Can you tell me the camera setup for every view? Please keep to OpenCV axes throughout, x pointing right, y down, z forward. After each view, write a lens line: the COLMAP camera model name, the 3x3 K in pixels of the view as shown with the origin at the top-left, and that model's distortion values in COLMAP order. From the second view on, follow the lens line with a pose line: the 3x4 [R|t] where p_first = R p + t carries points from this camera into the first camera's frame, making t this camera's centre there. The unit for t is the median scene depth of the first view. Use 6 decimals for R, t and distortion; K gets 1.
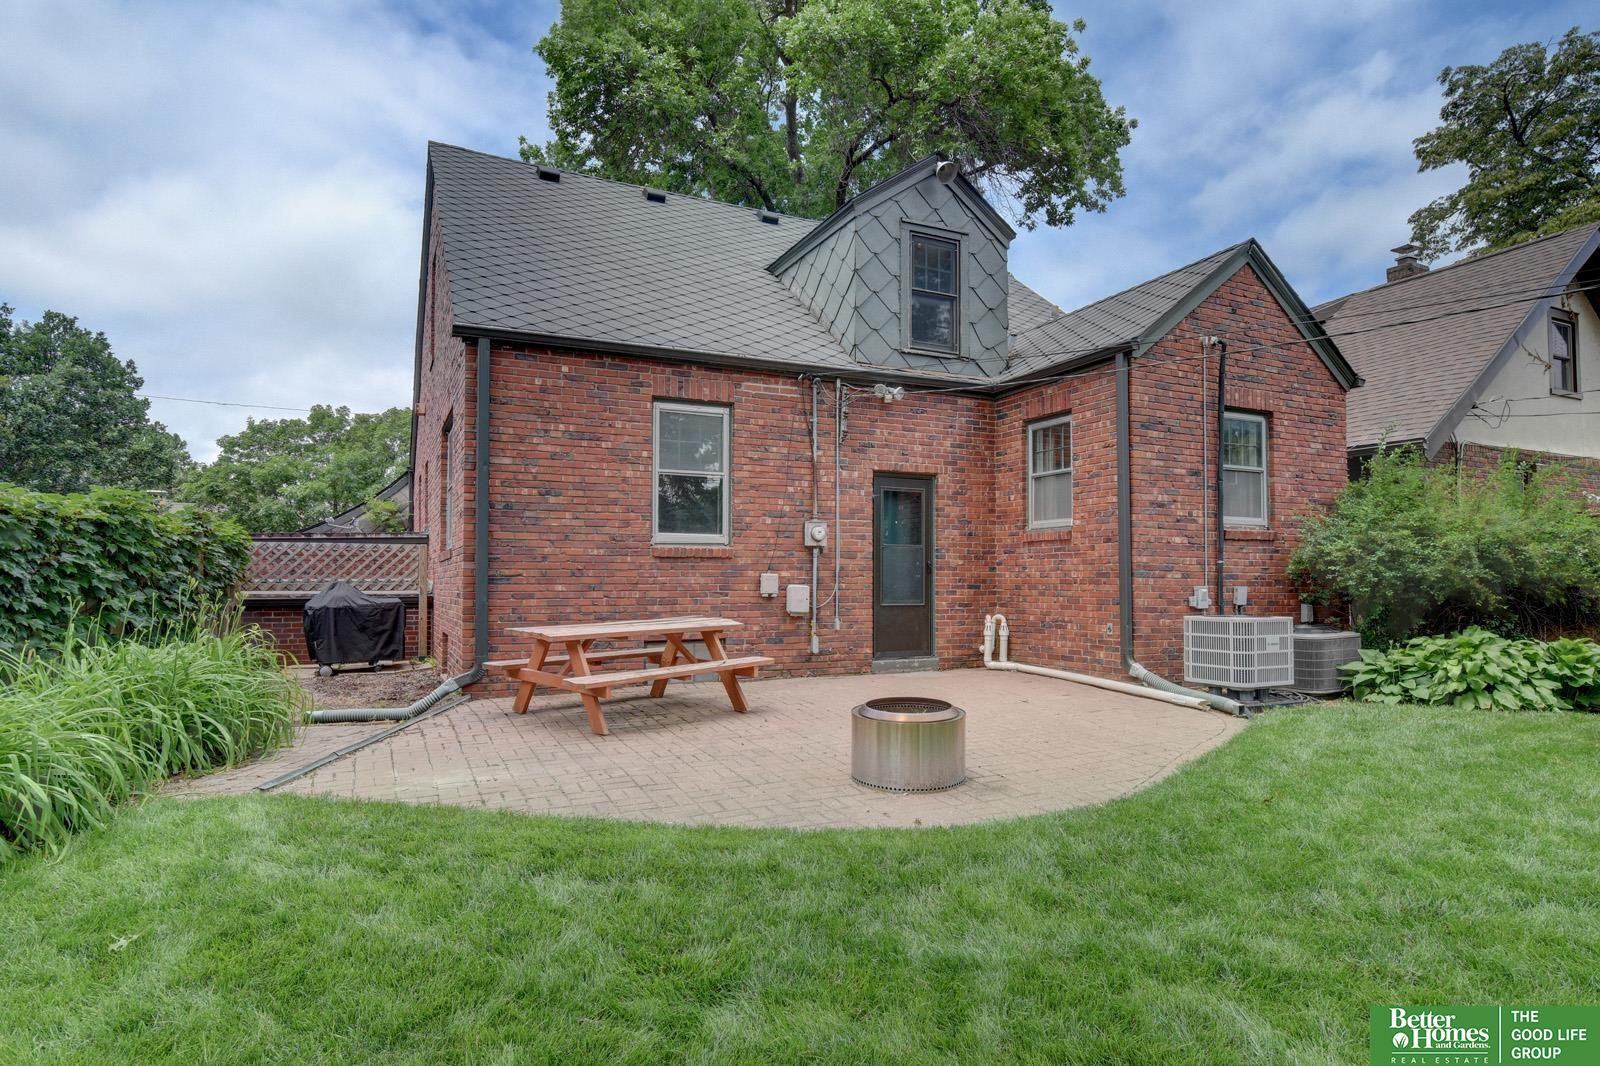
lens RADIAL K [[877.8, 0, 804.4], [0, 877.8, 538.0], [0, 0, 1]] dist [-0.006351, -0.001259]
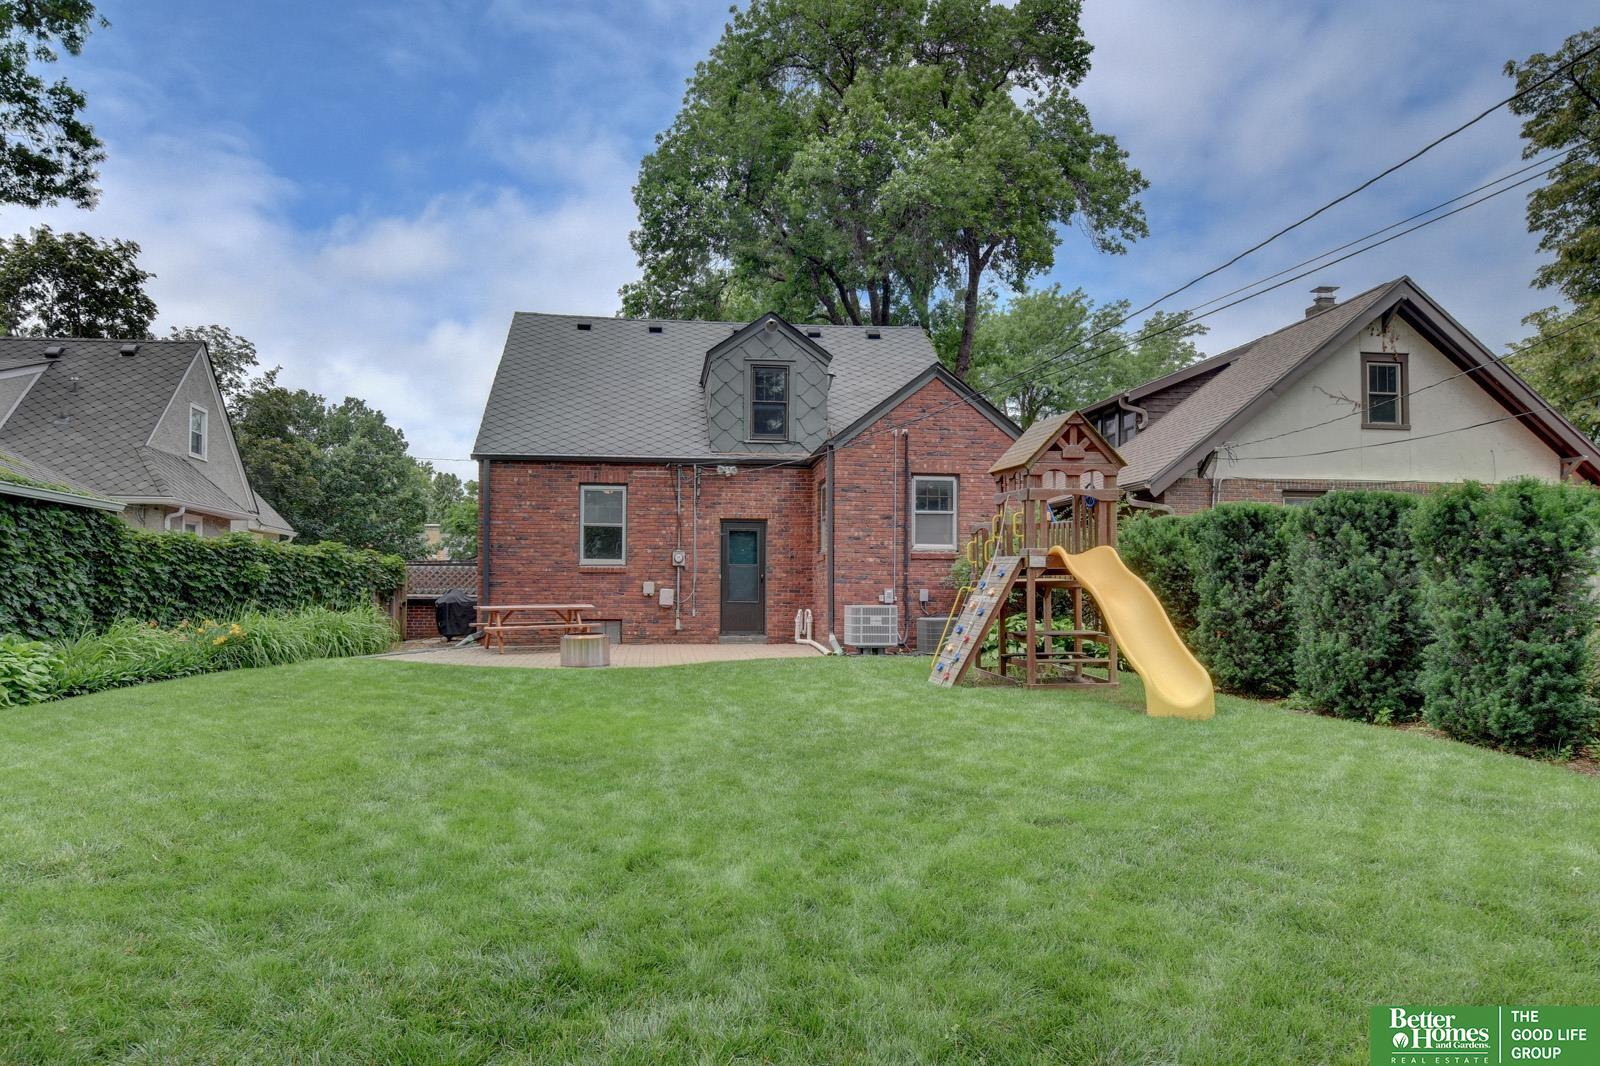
lens RADIAL K [[1058.3, 0, 798.8], [0, 1058.3, 536.5], [0, 0, 1]] dist [0.008555, -0.021548]
pose [[0.941919, -0.018061, -0.335355, 0.870702], [0.011241, 0.999689, -0.022268, 0.001088], [0.335653, 0.017205, 0.941829, -0.790639]]
